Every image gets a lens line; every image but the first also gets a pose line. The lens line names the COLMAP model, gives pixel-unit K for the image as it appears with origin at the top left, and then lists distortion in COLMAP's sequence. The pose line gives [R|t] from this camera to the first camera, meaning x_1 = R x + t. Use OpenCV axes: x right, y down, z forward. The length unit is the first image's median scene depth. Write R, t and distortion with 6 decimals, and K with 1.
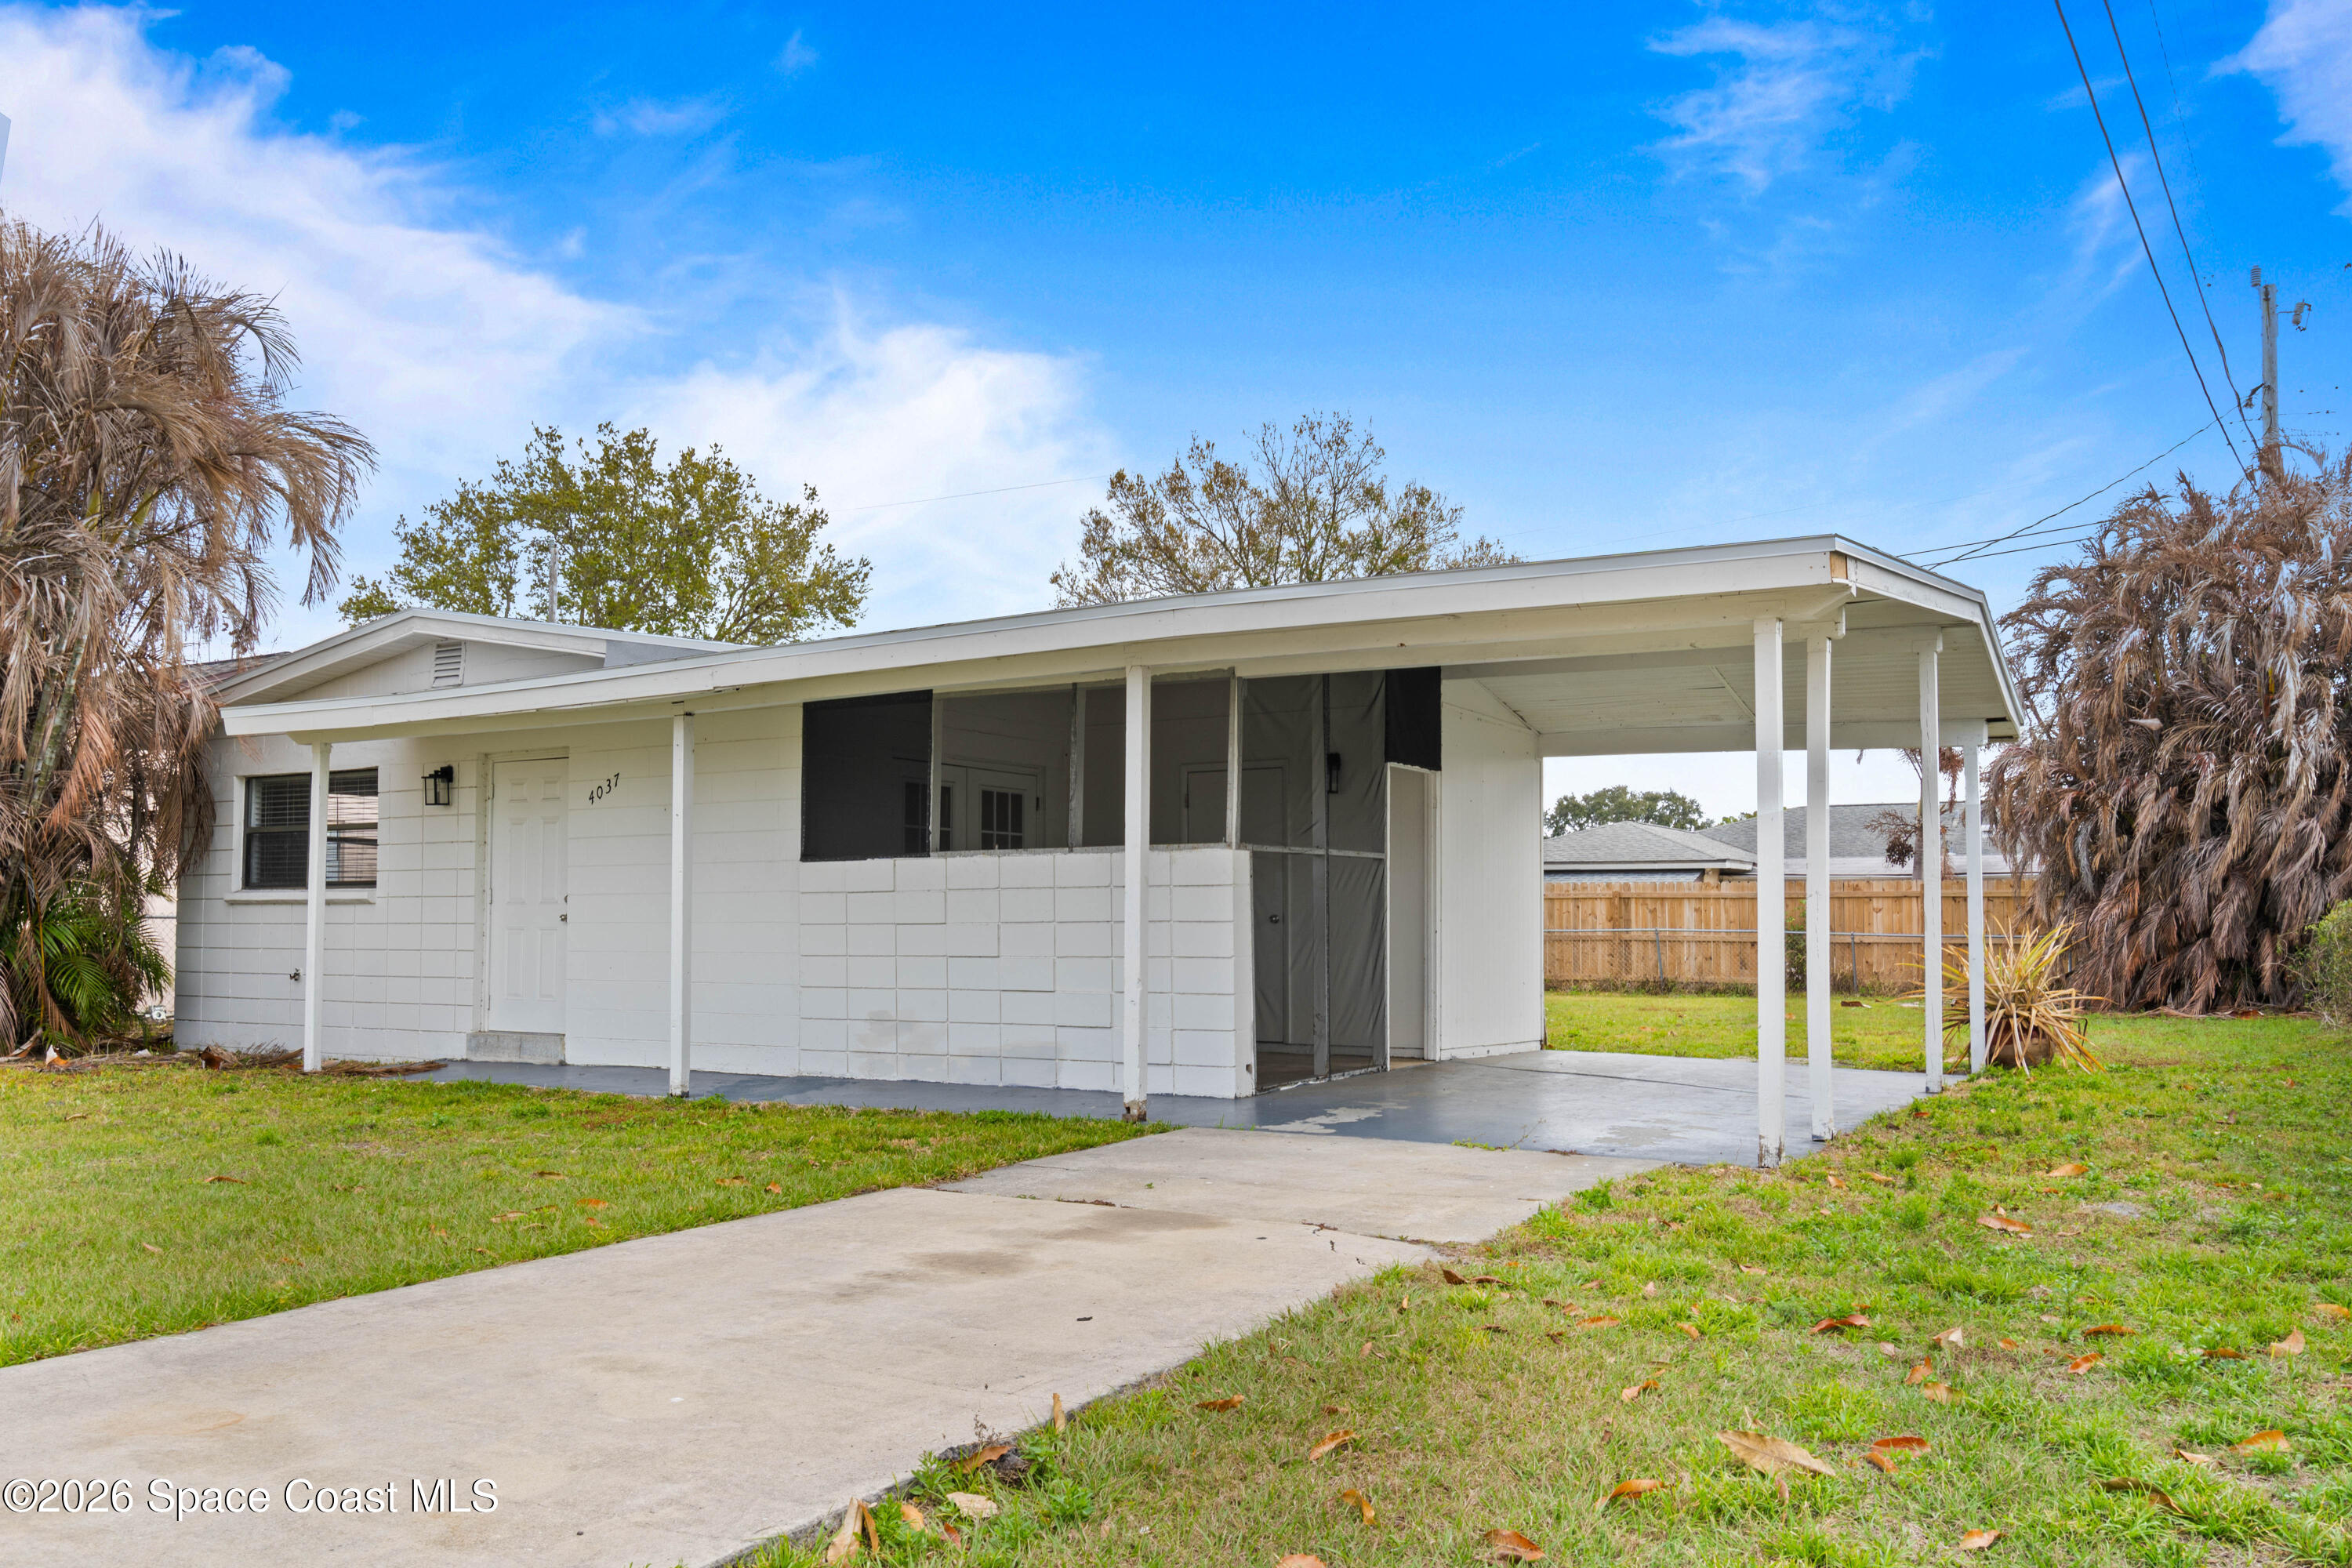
lens RADIAL K [[1859.8, 0, 1161.8], [0, 1859.8, 779.7], [0, 0, 1]] dist [0.001660, -0.006602]
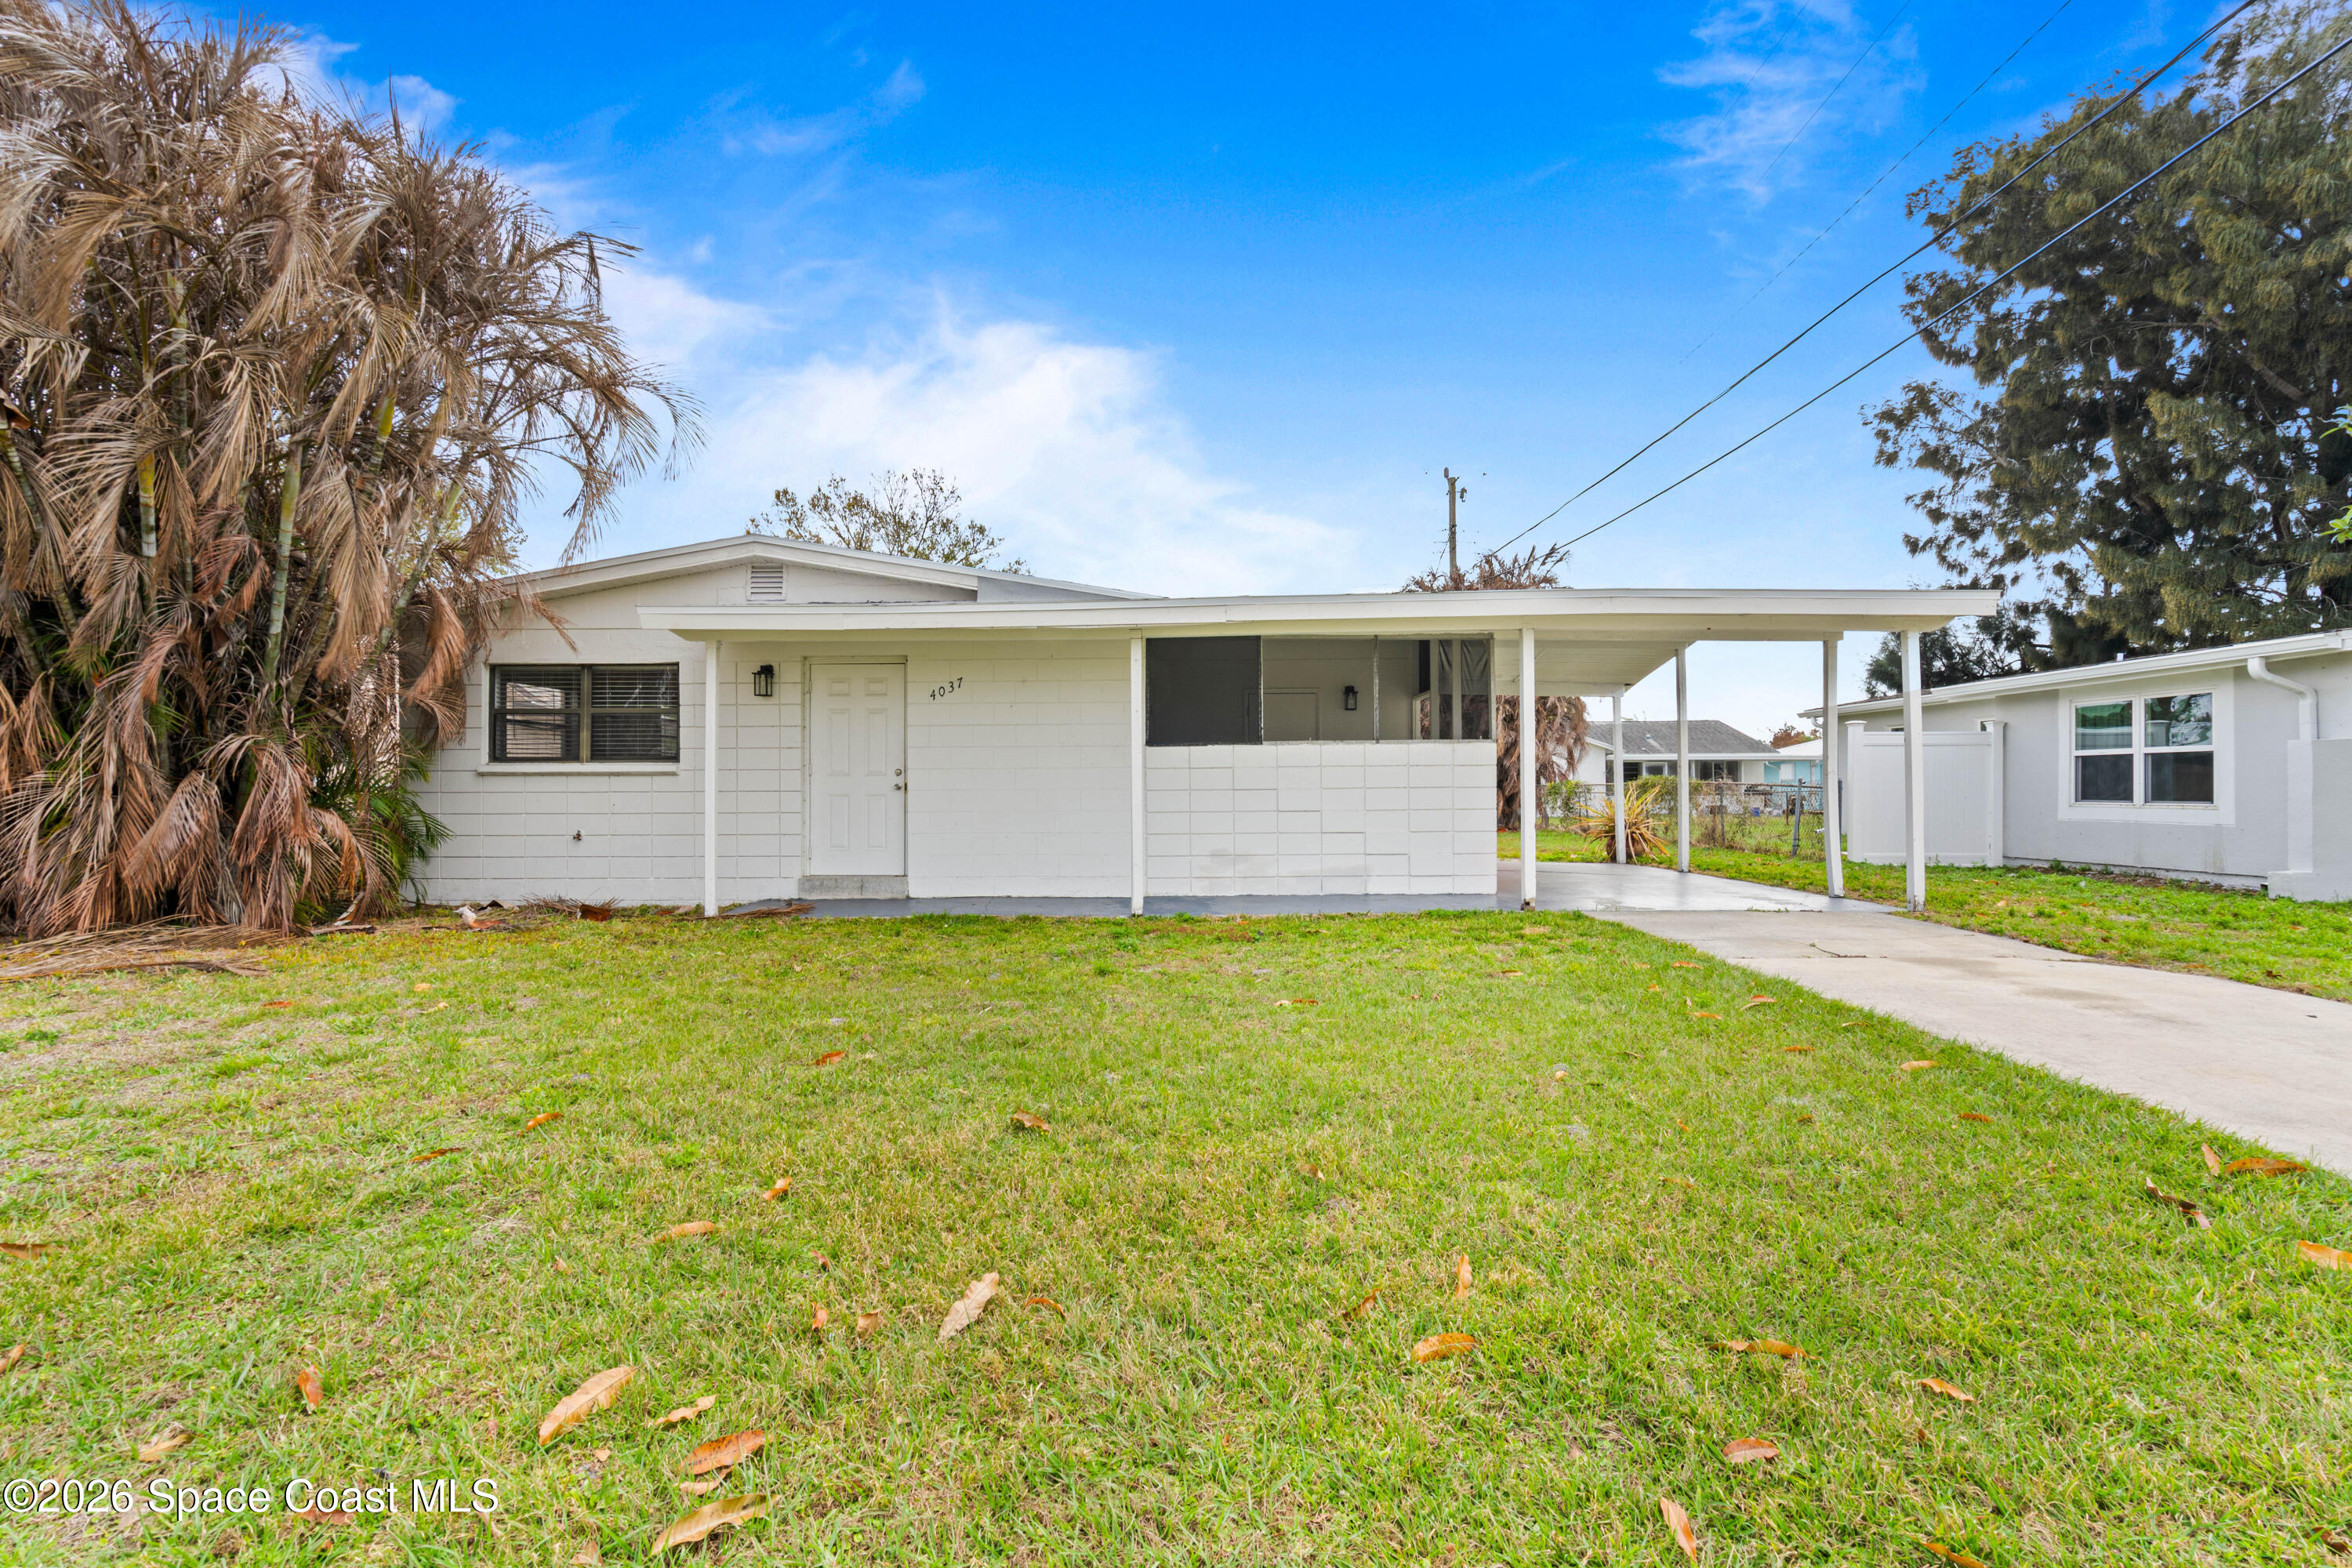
lens RADIAL K [[1077.6, 0, 1163.8], [0, 1077.6, 775.0], [0, 0, 1]] dist [-0.001955, 0.001010]
pose [[0.860231, 0.004099, 0.509888, -0.527110], [-0.035713, 0.997996, 0.052230, 0.019514], [-0.508652, -0.063139, 0.858654, 0.243223]]
